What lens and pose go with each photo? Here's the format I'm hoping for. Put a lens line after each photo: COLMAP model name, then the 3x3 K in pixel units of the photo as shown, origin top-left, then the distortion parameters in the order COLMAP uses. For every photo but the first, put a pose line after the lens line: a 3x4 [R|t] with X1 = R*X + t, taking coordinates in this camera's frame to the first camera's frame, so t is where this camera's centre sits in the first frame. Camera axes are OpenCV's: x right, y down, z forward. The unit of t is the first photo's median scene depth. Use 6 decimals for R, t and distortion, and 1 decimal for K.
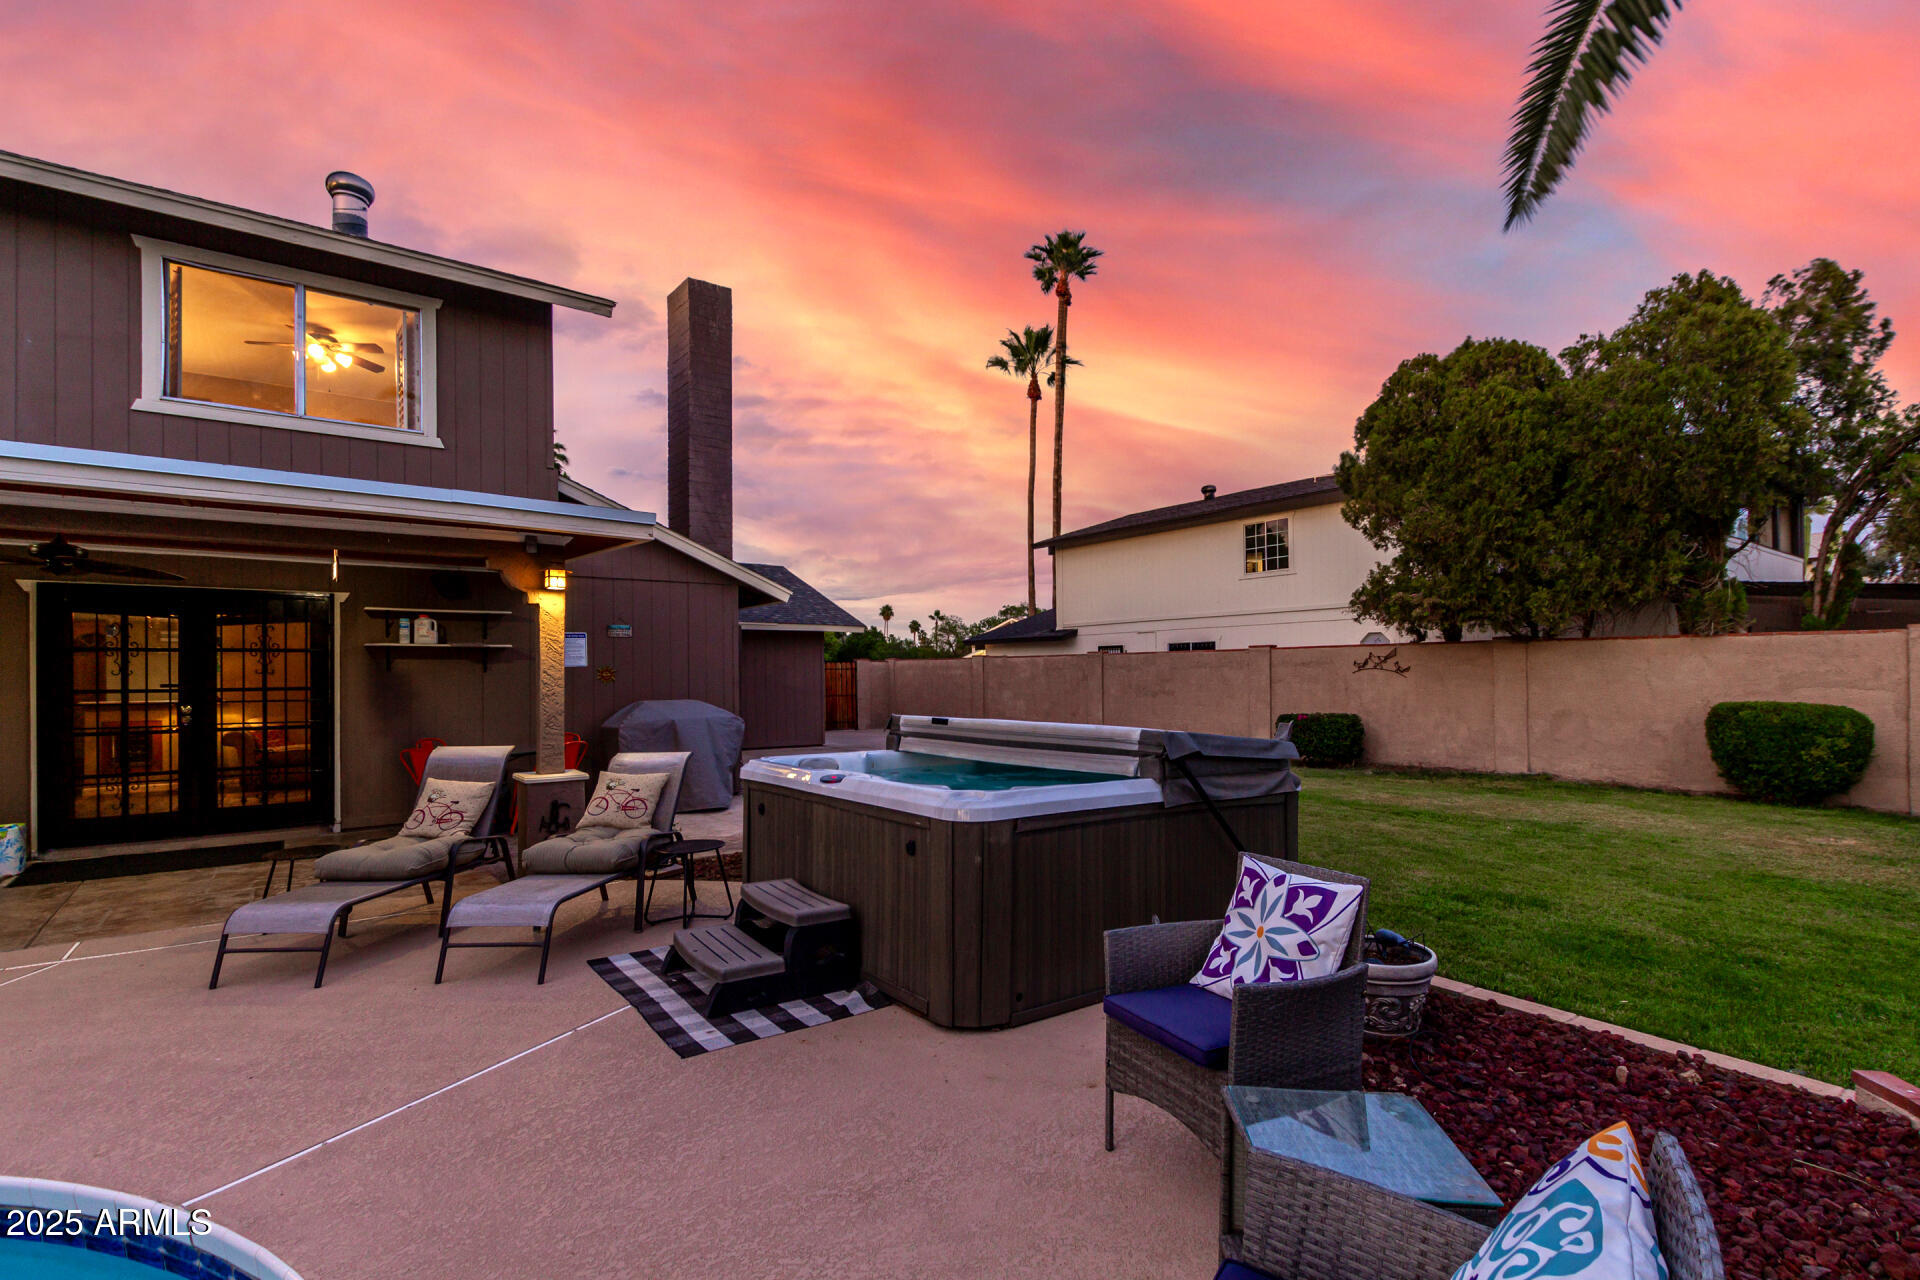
lens RADIAL K [[880.2, 0, 961.8], [0, 880.2, 663.1], [0, 0, 1]] dist [-0.004678, -0.000702]
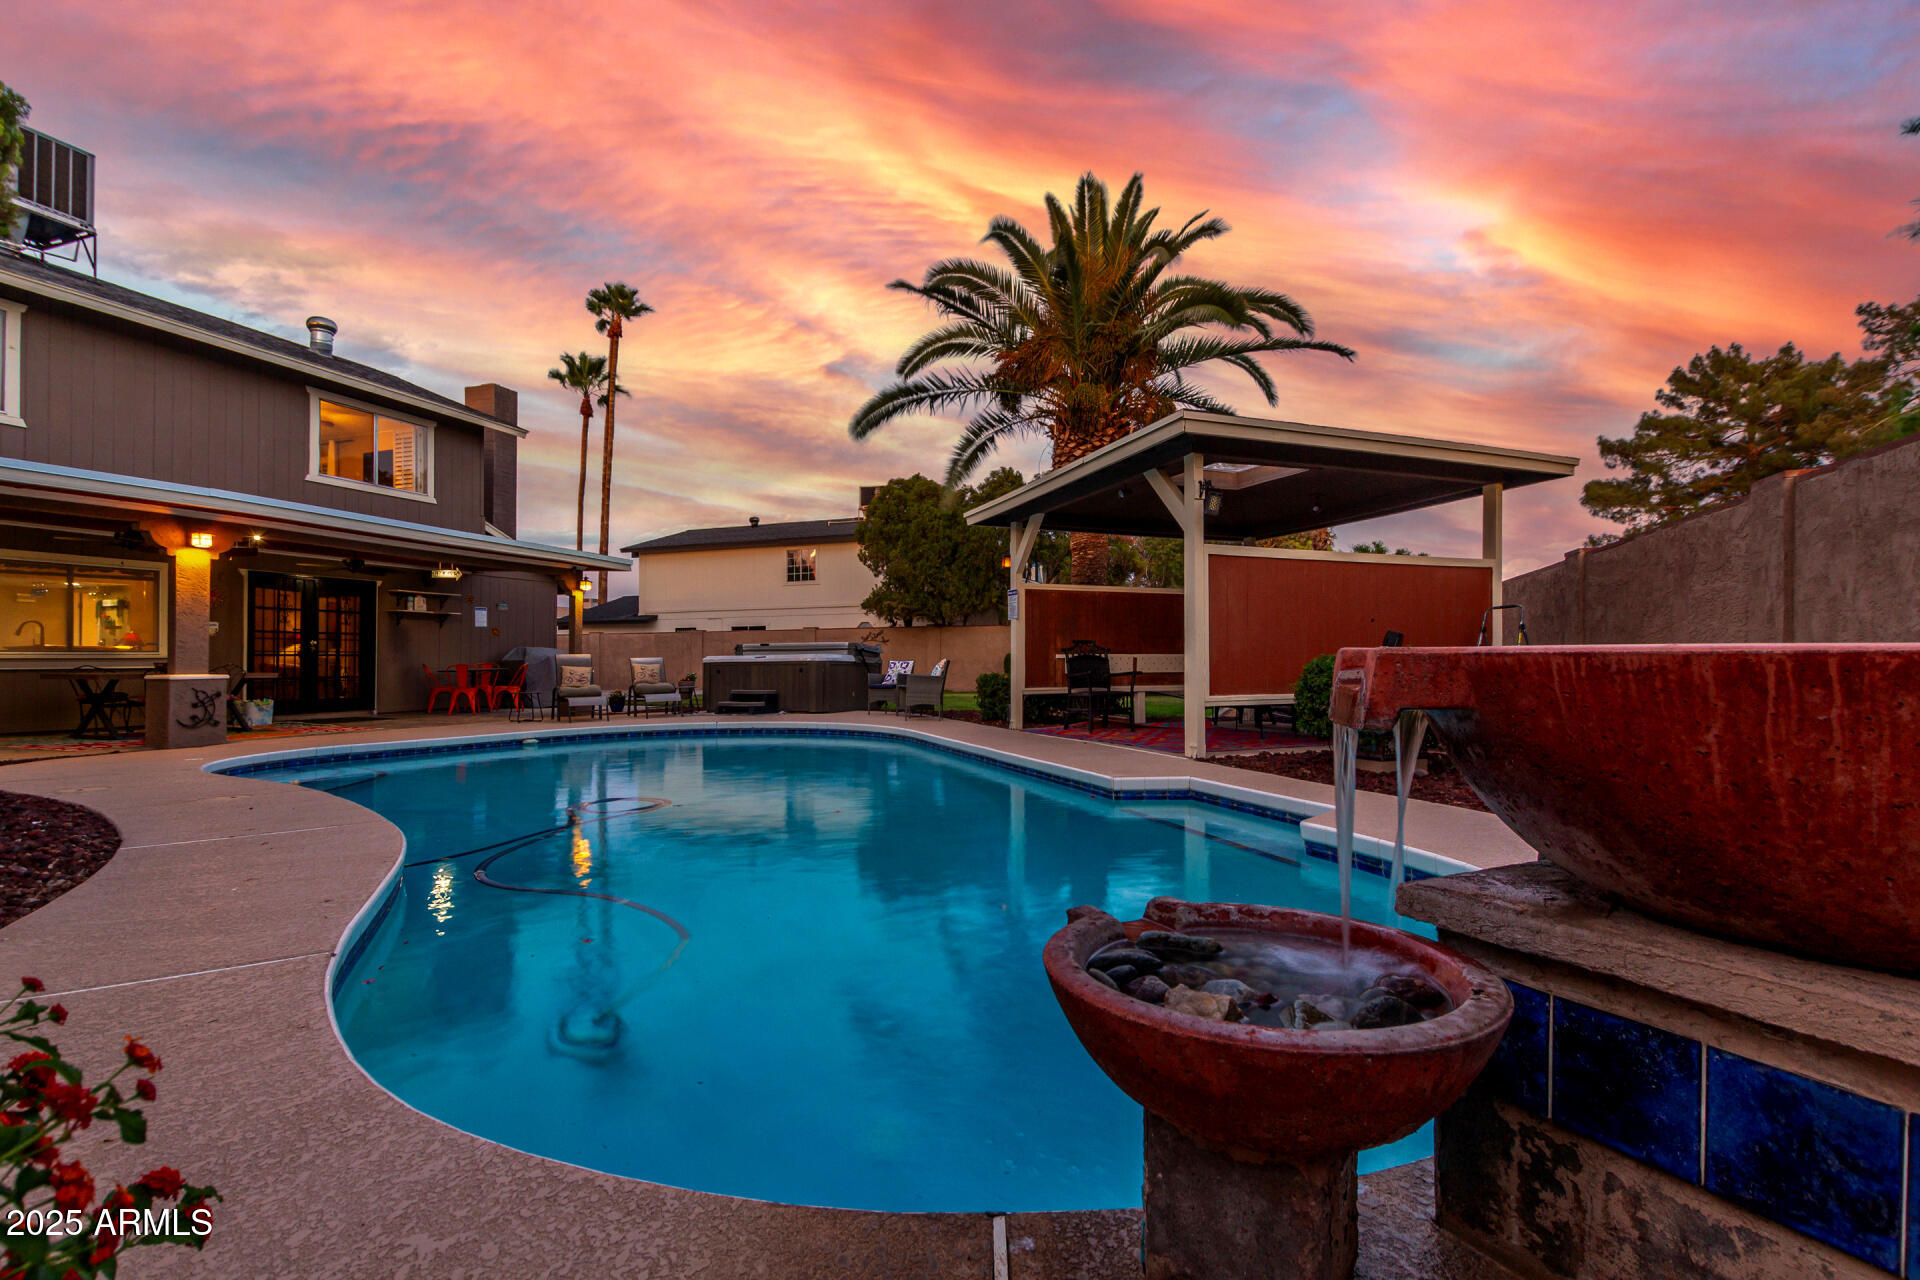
lens RADIAL K [[880.2, 0, 968.0], [0, 880.2, 647.7], [0, 0, 1]] dist [-0.004678, -0.000702]
pose [[0.826689, 0.009430, 0.562580, -0.424221], [-0.005476, 0.999947, -0.008715, 0.037790], [-0.562633, 0.004124, 0.826697, -0.676078]]
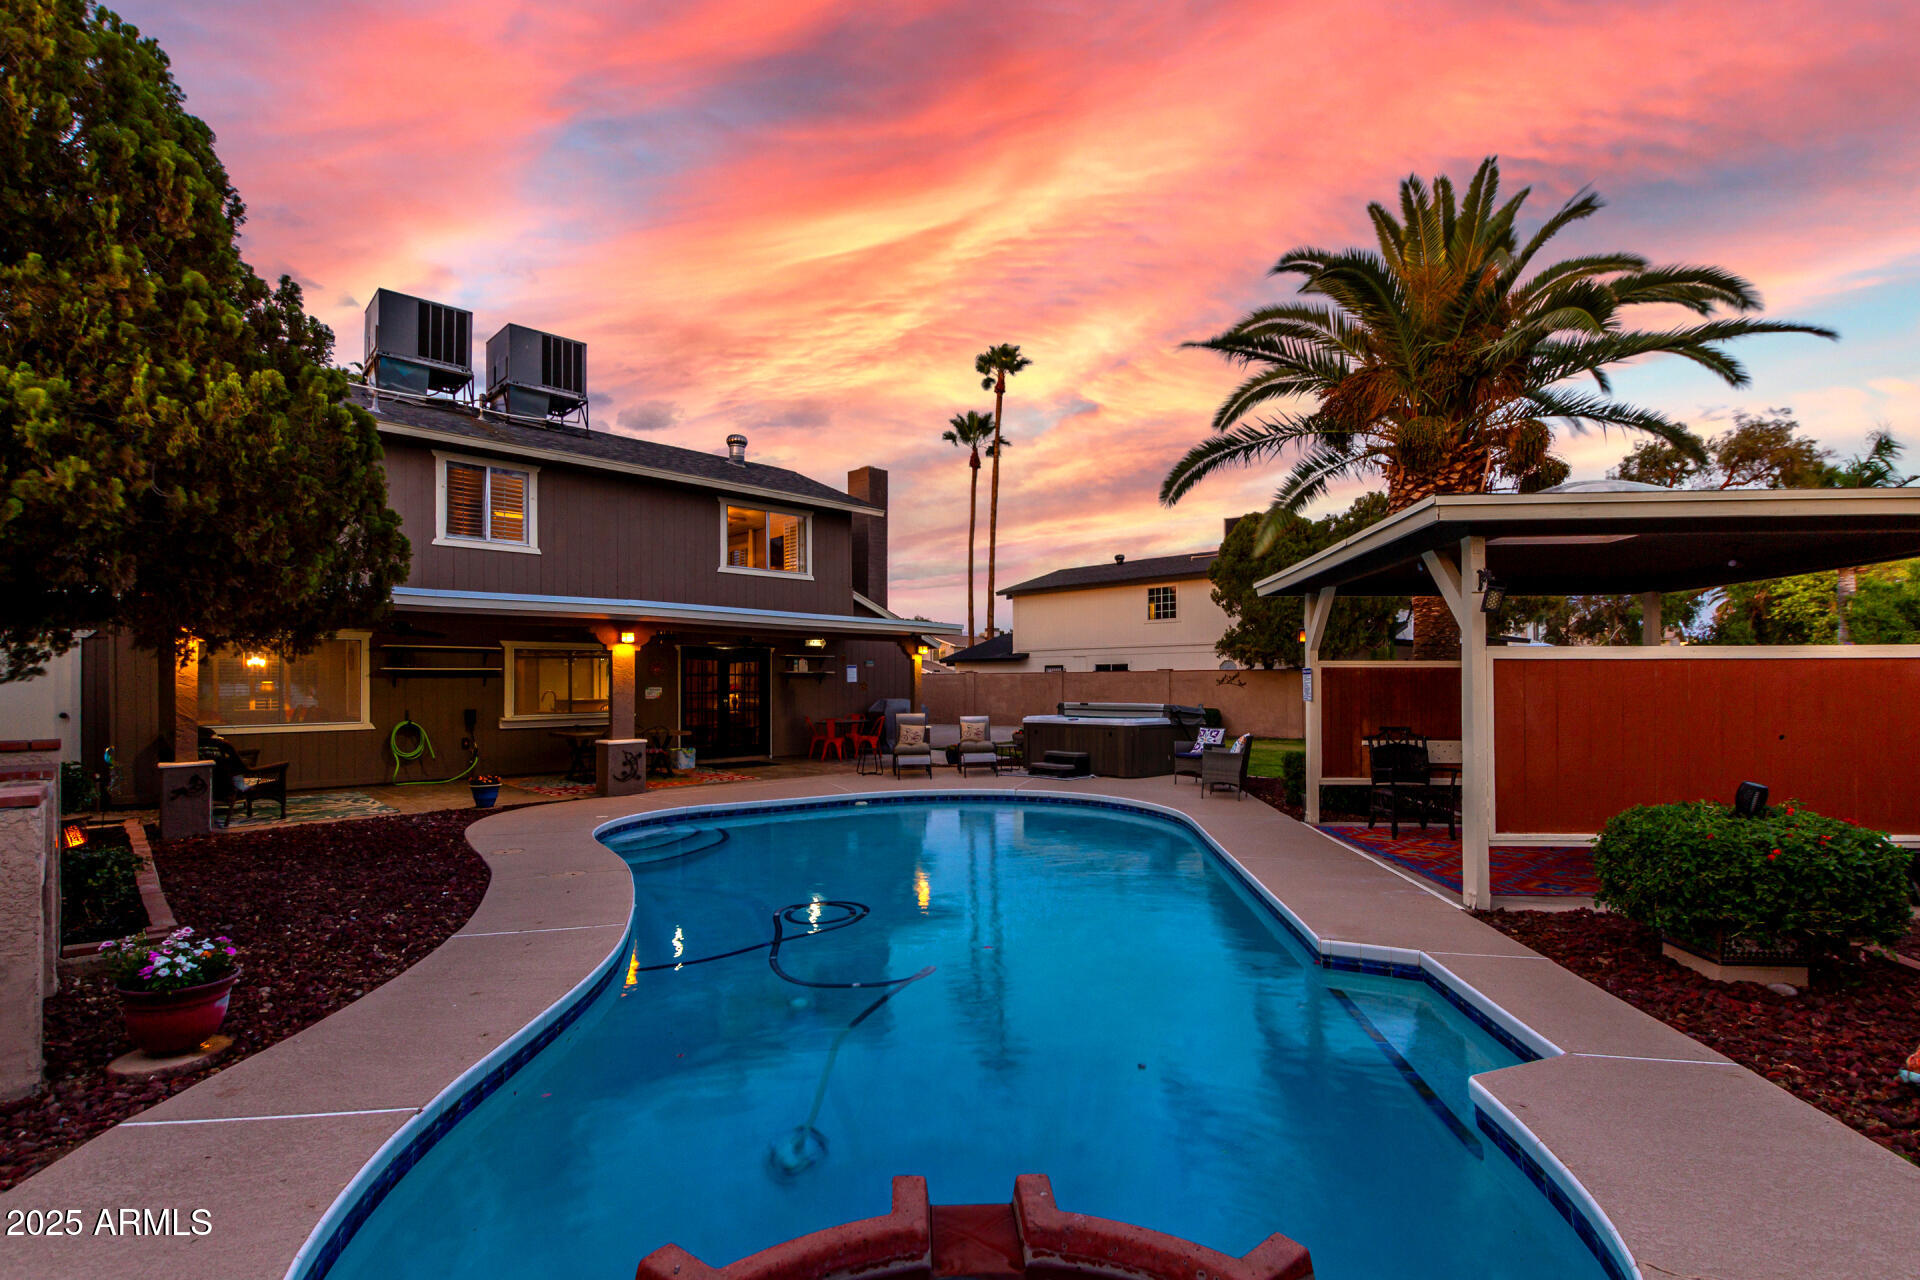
lens RADIAL K [[880.2, 0, 958.4], [0, 880.2, 667.6], [0, 0, 1]] dist [-0.004678, -0.000702]
pose [[0.990221, 0.006772, 0.139341, -0.327740], [-0.006185, 0.999970, -0.004644, -0.014957], [-0.139368, 0.003737, 0.990234, -0.708586]]
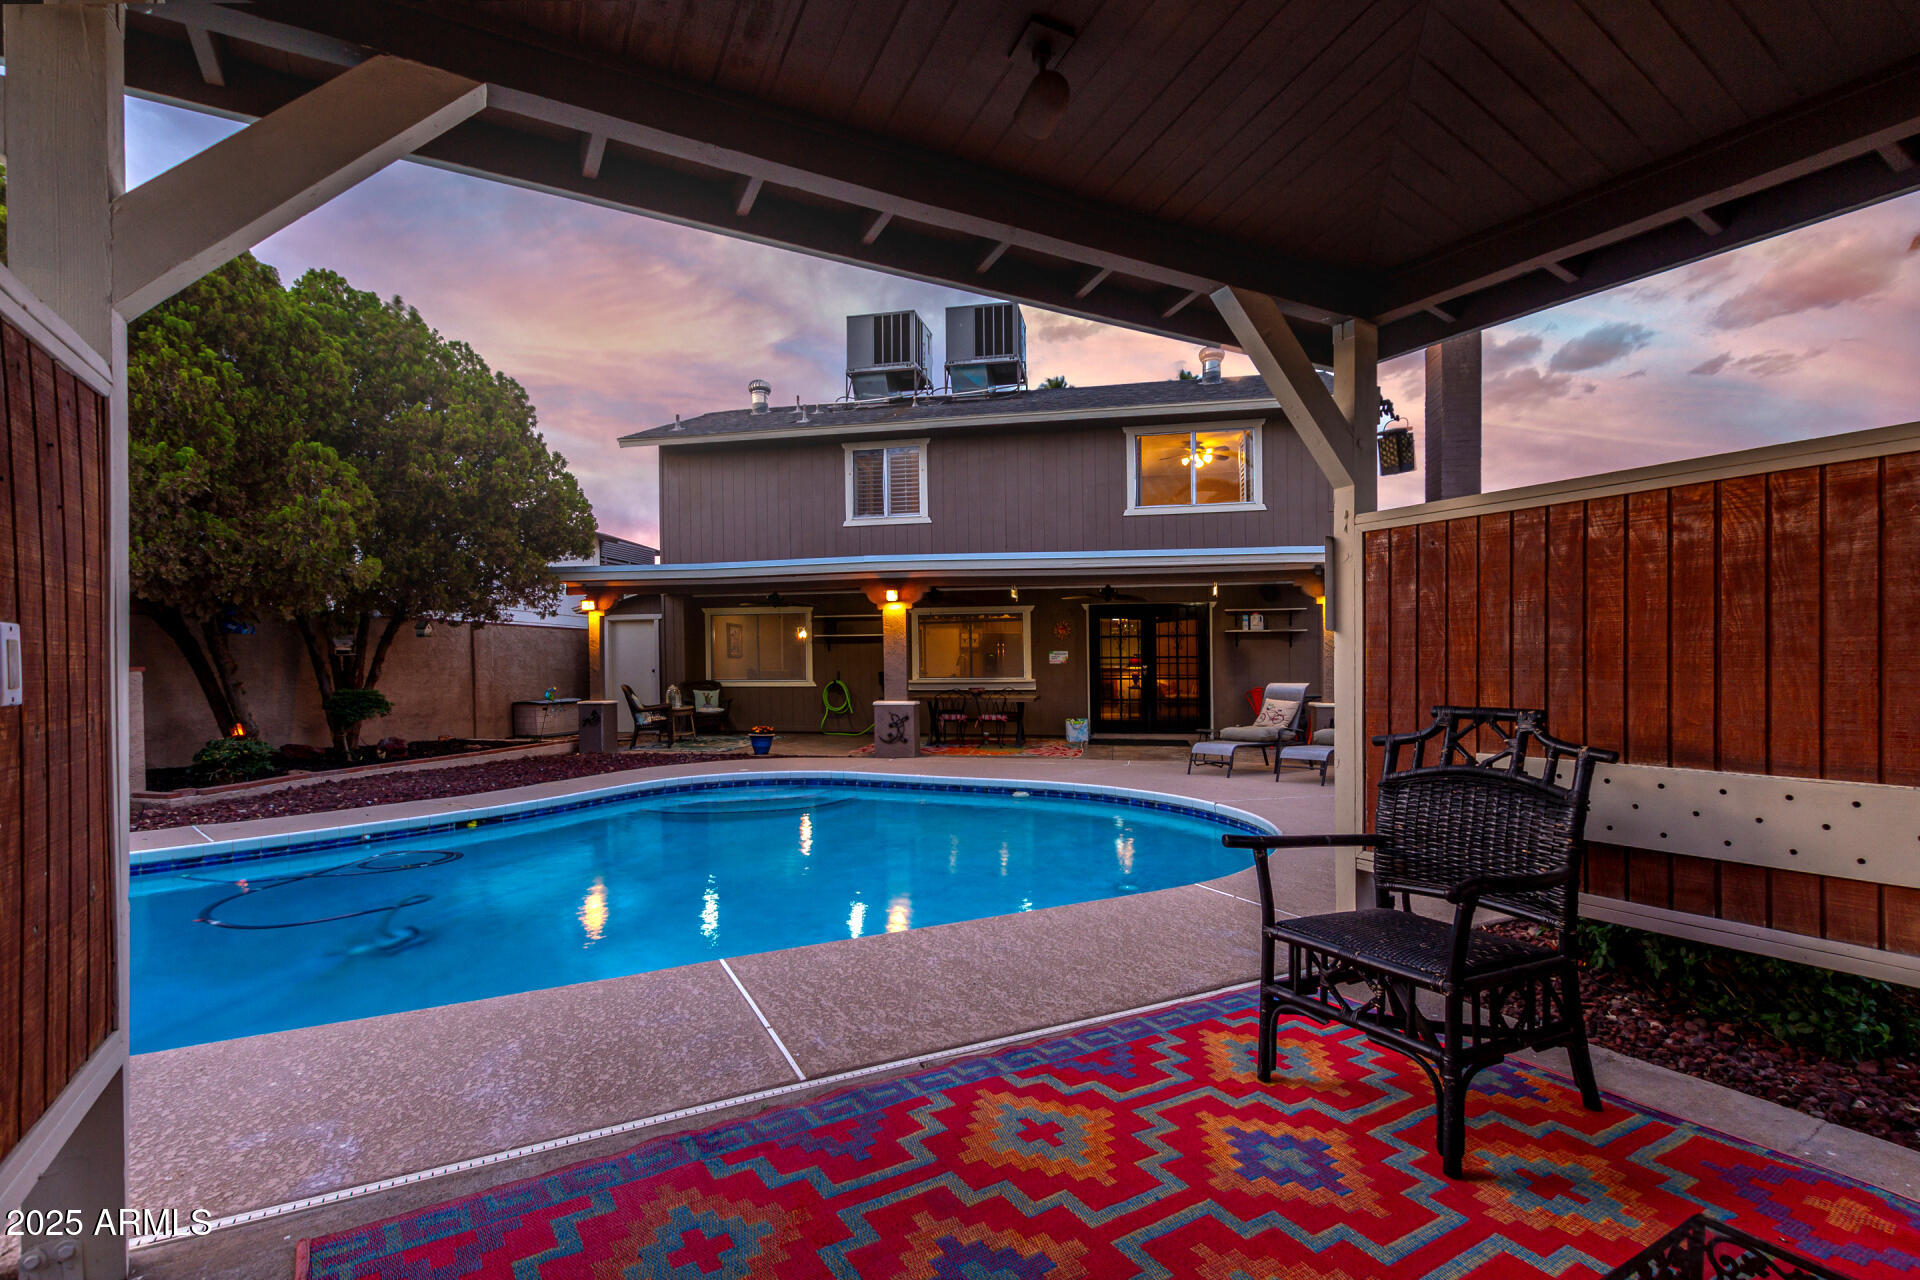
lens RADIAL K [[880.2, 0, 972.7], [0, 880.2, 668.6], [0, 0, 1]] dist [-0.004678, -0.000702]
pose [[0.670984, 0.005409, -0.741452, 0.155829], [0.010949, 0.999792, 0.017201, 0.009788], [0.741391, -0.019660, 0.670785, -0.307047]]
